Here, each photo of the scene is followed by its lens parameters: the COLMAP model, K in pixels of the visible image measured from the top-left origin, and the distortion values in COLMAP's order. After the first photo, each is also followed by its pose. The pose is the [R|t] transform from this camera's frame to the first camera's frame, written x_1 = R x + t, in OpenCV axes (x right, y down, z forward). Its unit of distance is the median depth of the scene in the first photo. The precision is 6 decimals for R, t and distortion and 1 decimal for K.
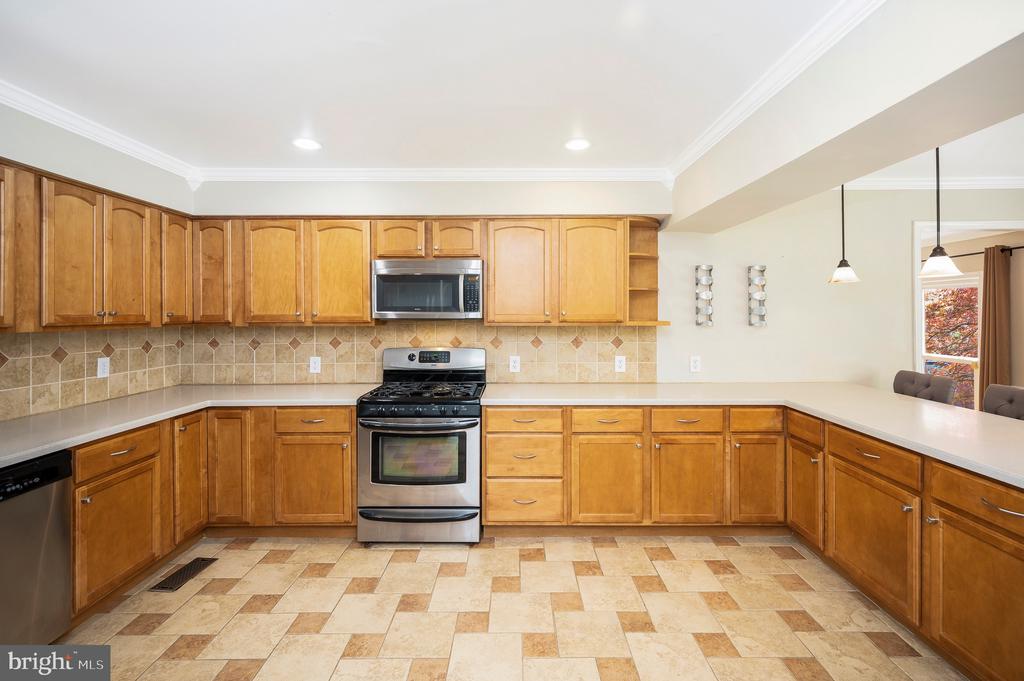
lens RADIAL K [[466.1, 0, 517.0], [0, 466.1, 309.5], [0, 0, 1]] dist [0.002406, 0.000092]
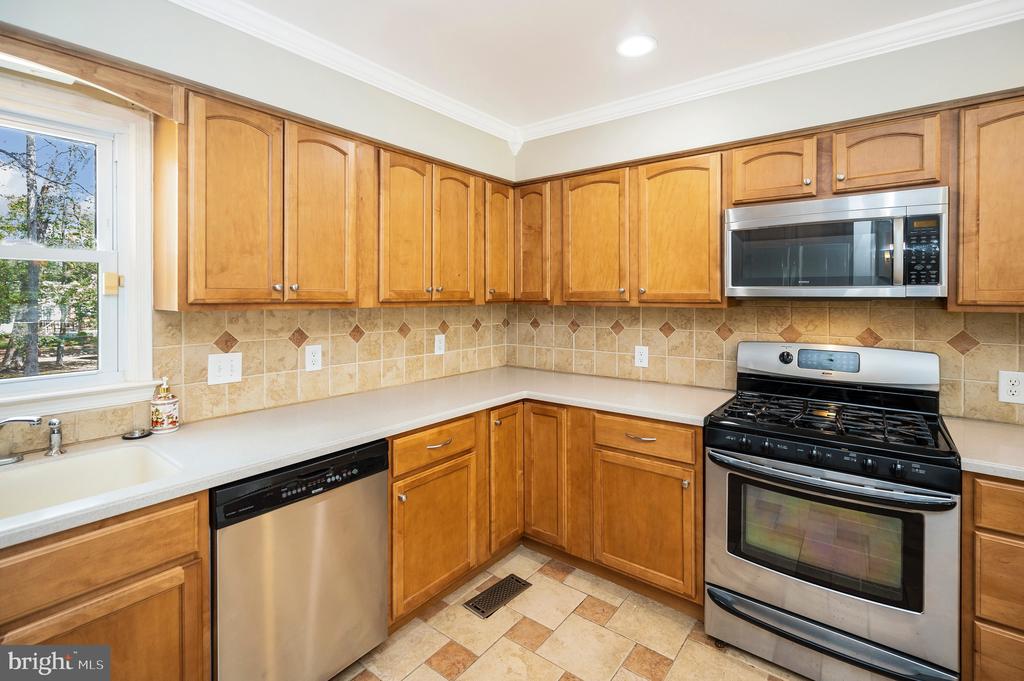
lens RADIAL K [[466.1, 0, 517.0], [0, 466.1, 309.5], [0, 0, 1]] dist [0.002406, 0.000092]
pose [[0.795023, 0.020929, -0.606218, -0.156834], [0.003145, 0.999249, 0.038622, 0.011987], [0.606571, -0.032612, 0.794360, 0.317472]]
